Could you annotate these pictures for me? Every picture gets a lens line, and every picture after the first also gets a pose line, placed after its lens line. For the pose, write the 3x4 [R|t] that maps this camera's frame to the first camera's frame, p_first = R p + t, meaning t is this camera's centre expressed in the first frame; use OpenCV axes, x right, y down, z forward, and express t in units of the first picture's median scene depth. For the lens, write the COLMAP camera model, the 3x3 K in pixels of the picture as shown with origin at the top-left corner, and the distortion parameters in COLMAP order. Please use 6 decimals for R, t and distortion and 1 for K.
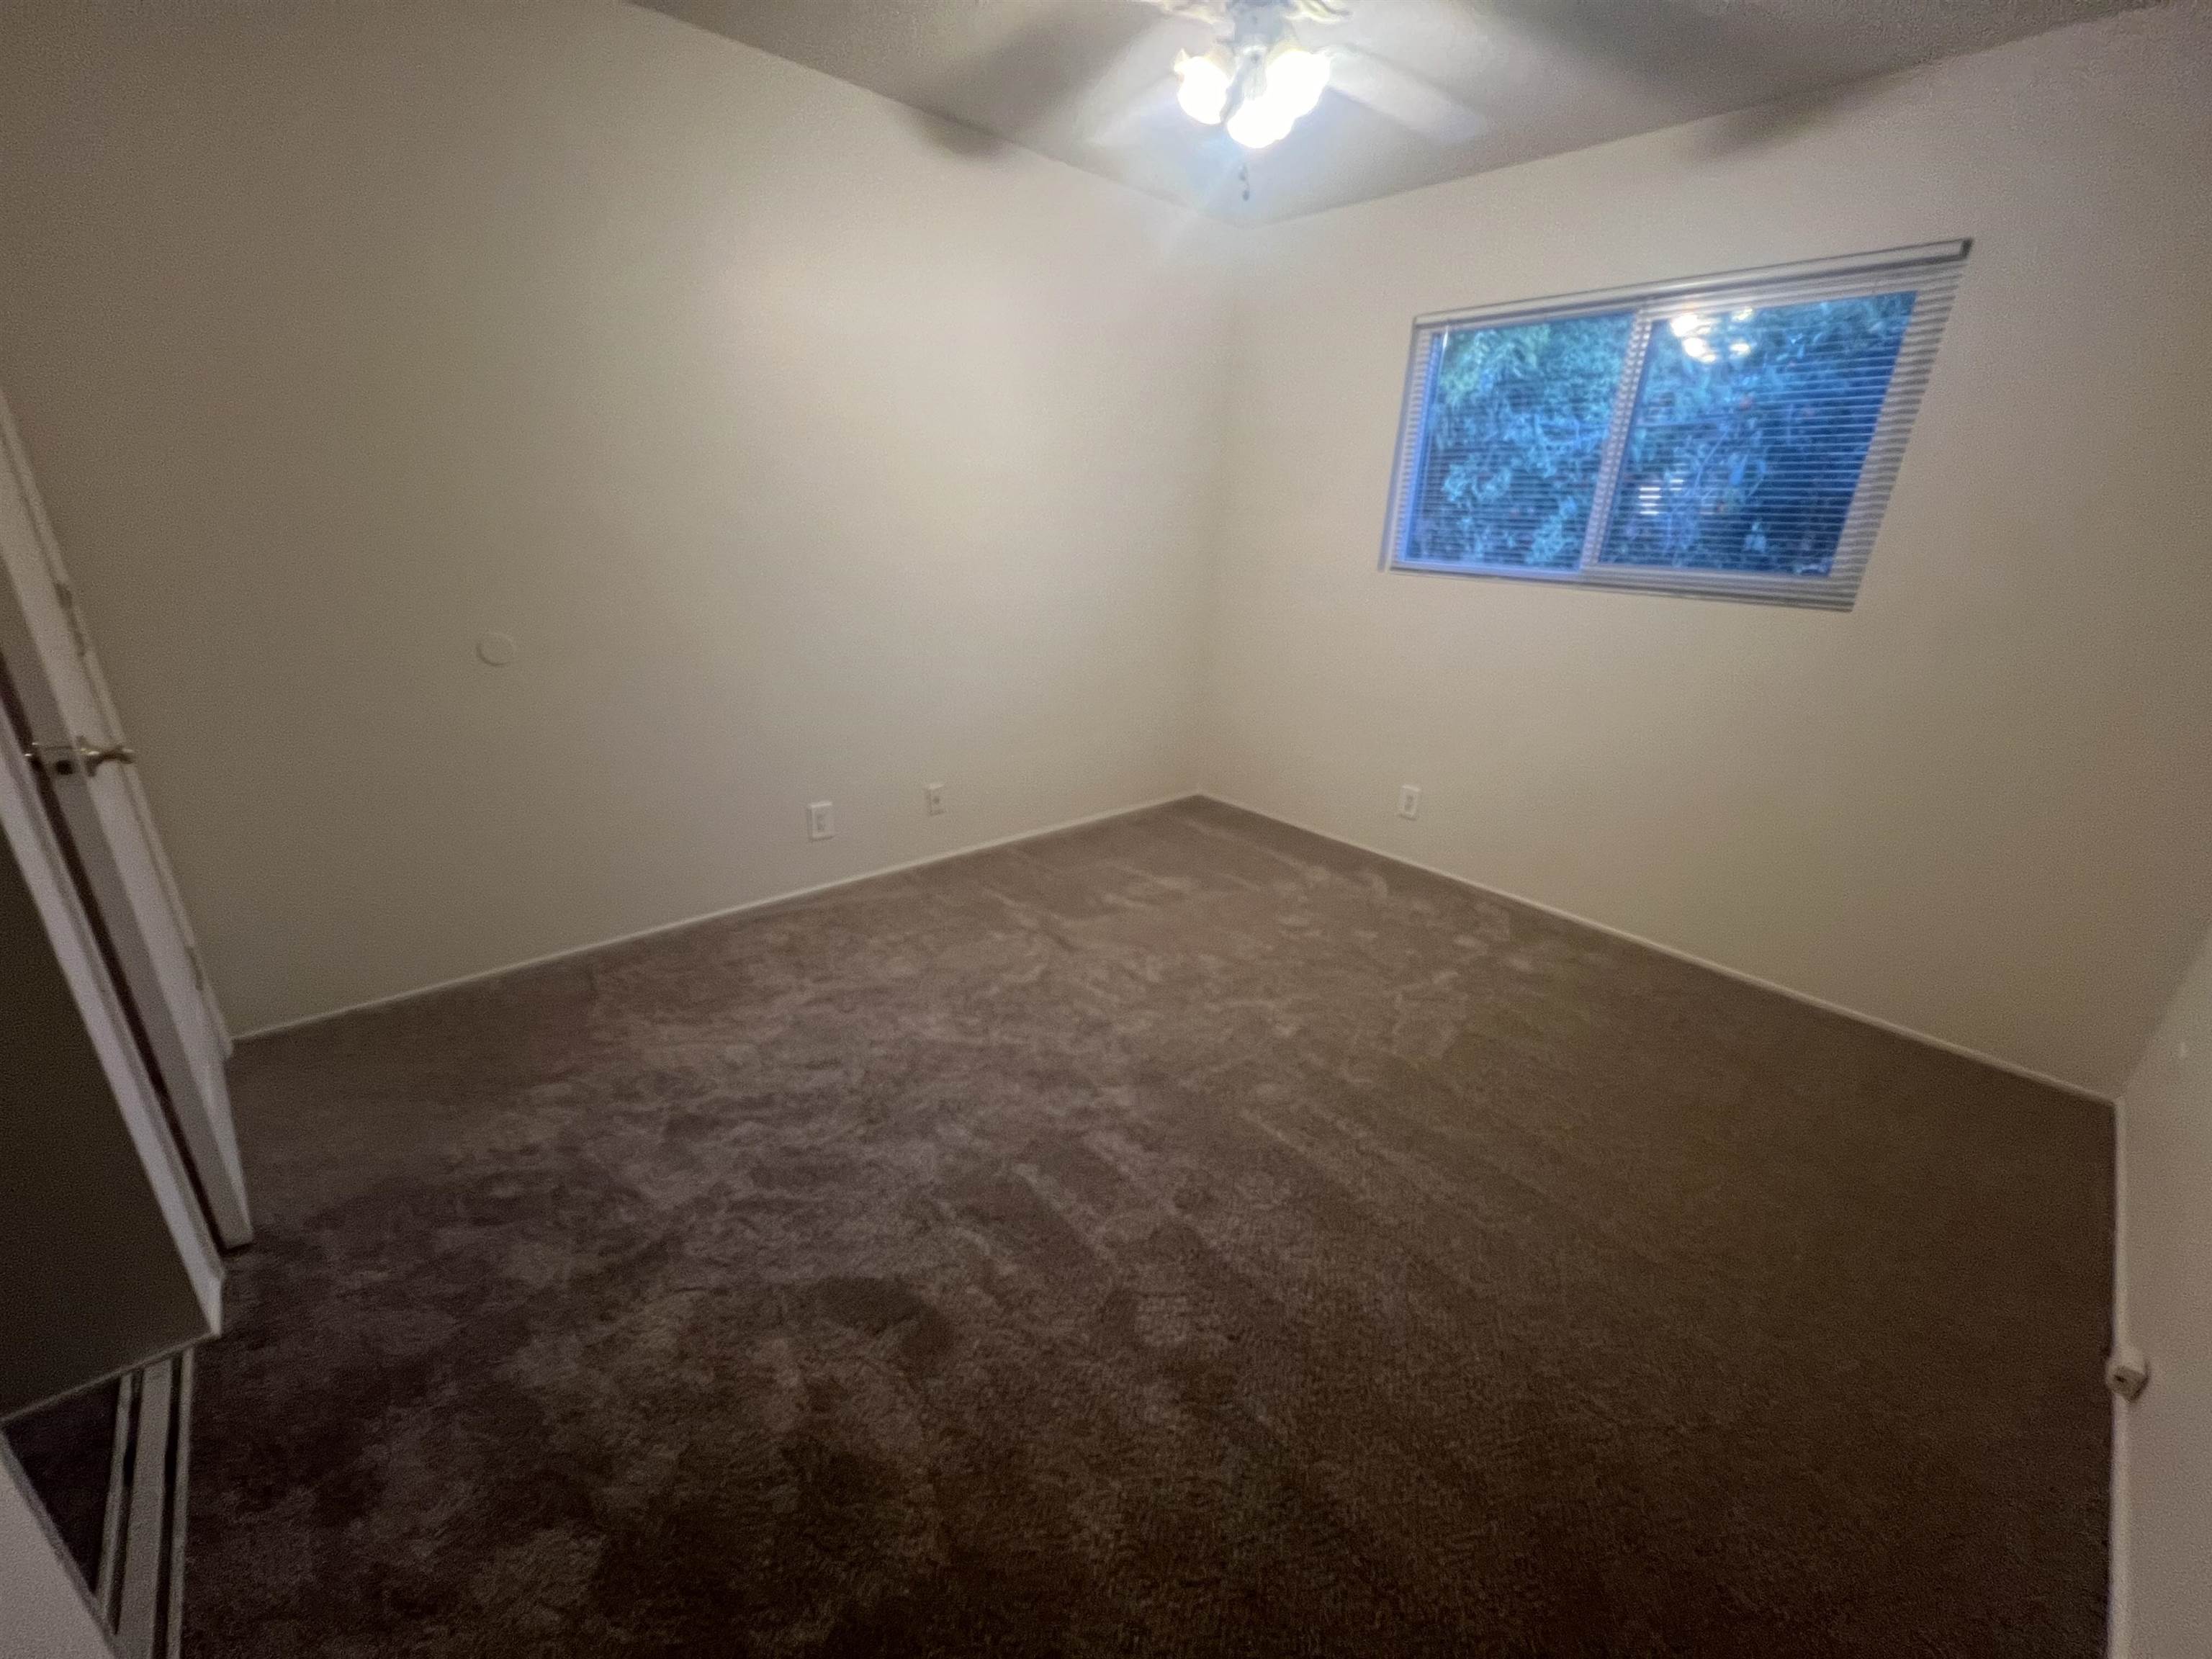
lens RADIAL K [[887.0, 0, 1106.0], [0, 887.0, 829.5], [0, 0, 1]] dist [0.009834, -0.000761]
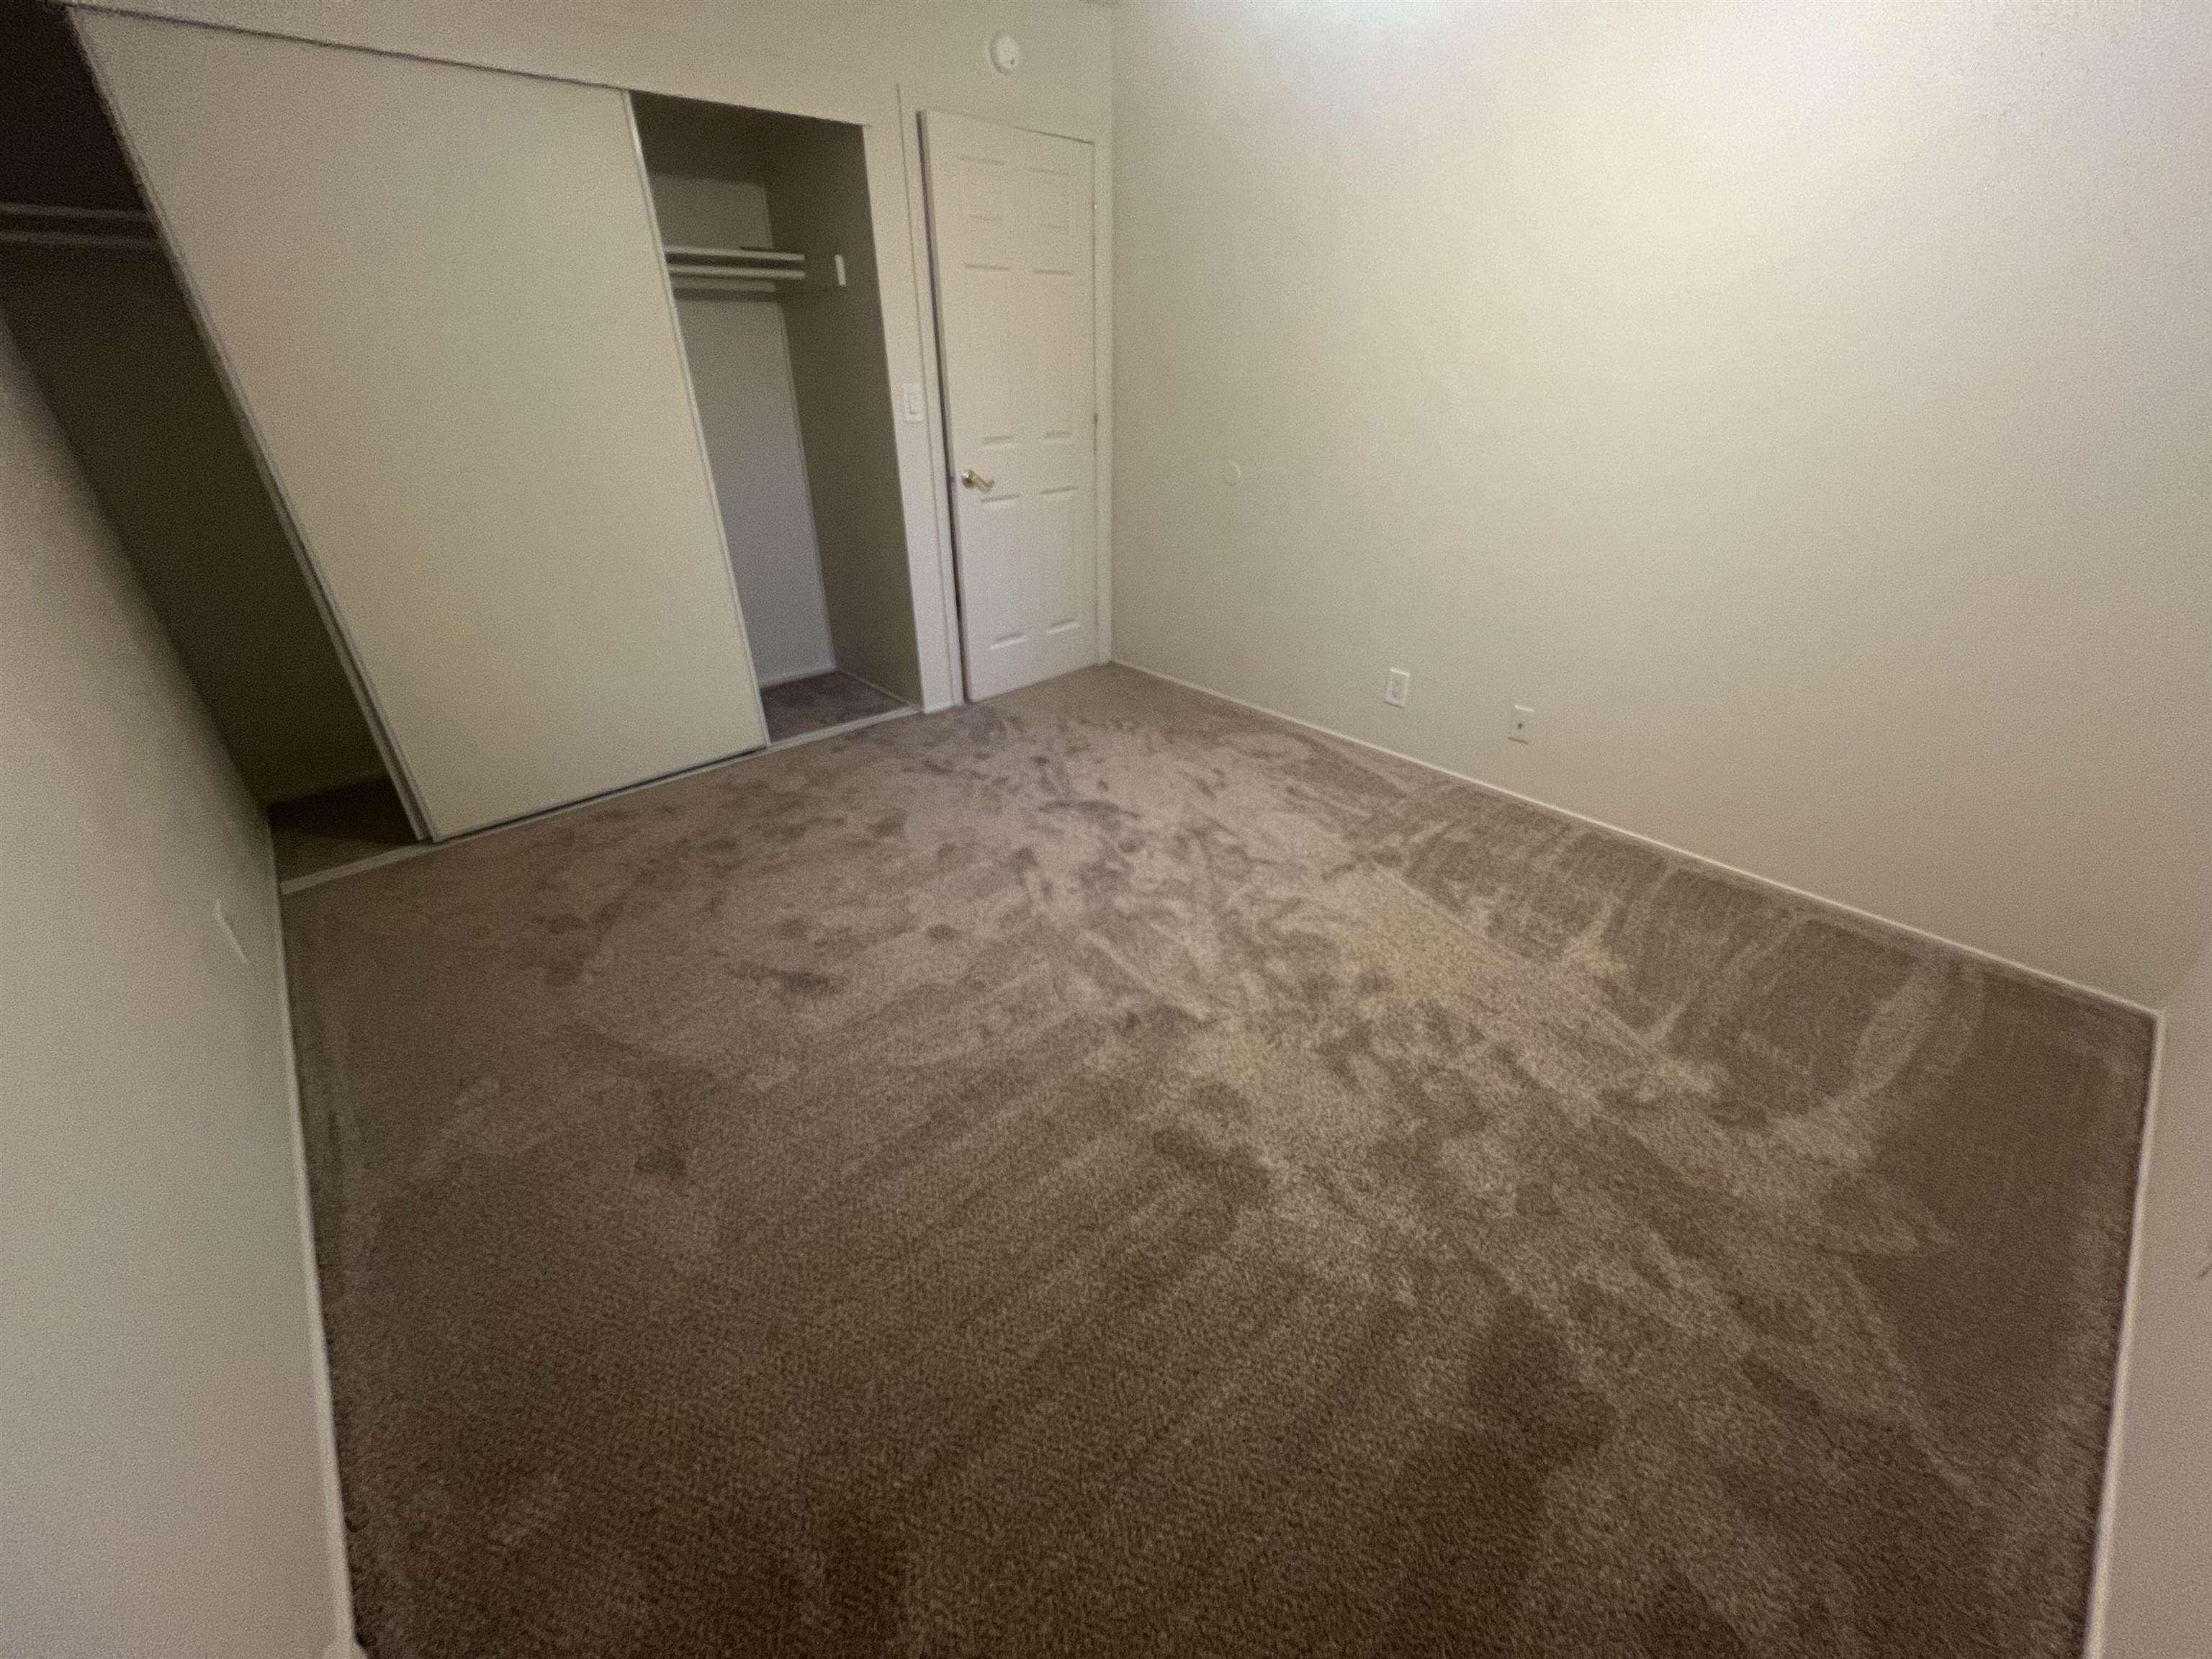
lens RADIAL K [[887.0, 0, 1106.0], [0, 887.0, 829.5], [0, 0, 1]] dist [0.009834, -0.000761]
pose [[-0.007402, 0.440116, -0.897910, 1.213637], [-0.340903, 0.843033, 0.416028, -0.328263], [0.940069, 0.309180, 0.143797, 1.026186]]
